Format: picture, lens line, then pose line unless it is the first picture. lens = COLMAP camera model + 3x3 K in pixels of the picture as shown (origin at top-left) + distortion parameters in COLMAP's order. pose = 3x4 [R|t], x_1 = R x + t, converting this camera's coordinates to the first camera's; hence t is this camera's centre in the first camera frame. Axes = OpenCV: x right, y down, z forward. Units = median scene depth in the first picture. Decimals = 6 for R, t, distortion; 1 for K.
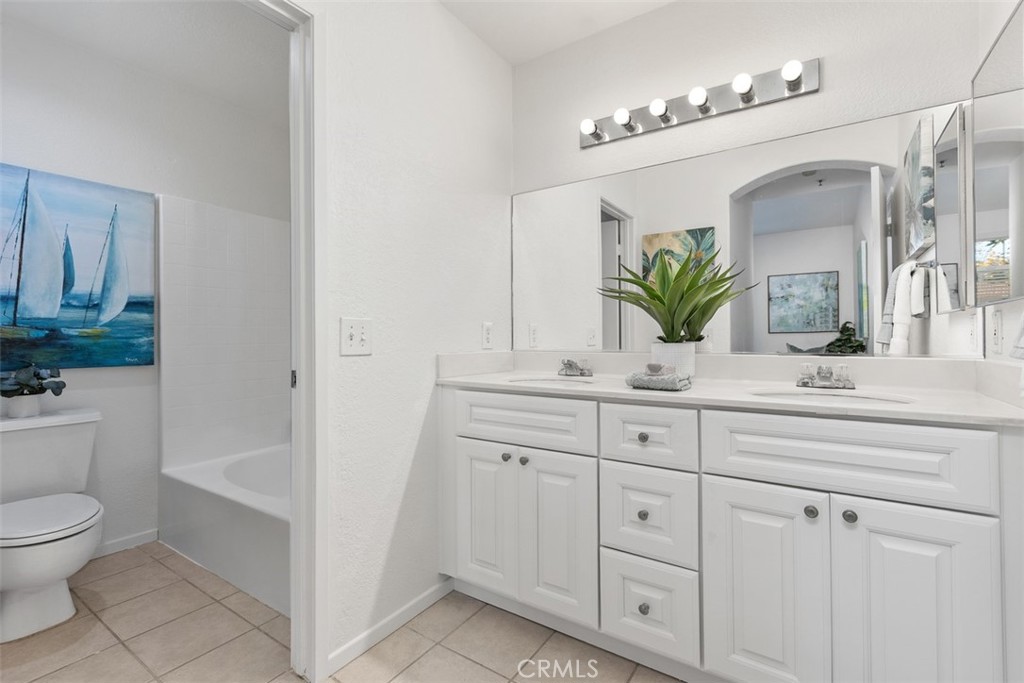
lens RADIAL K [[456.3, 0, 510.6], [0, 456.3, 333.4], [0, 0, 1]] dist [0.005034, -0.001315]
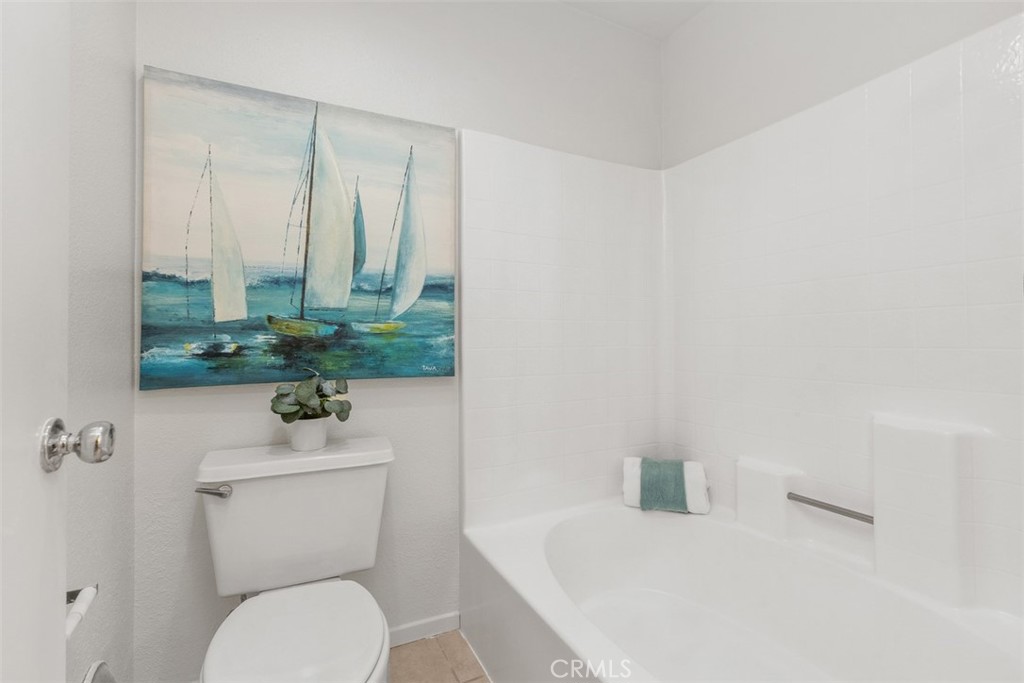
lens RADIAL K [[456.3, 0, 510.8], [0, 456.3, 339.3], [0, 0, 1]] dist [0.005034, -0.001315]
pose [[0.862409, 0.007803, -0.506151, -0.402261], [-0.000177, 0.999886, 0.015112, 0.003977], [0.506211, -0.012943, 0.862312, 0.505137]]
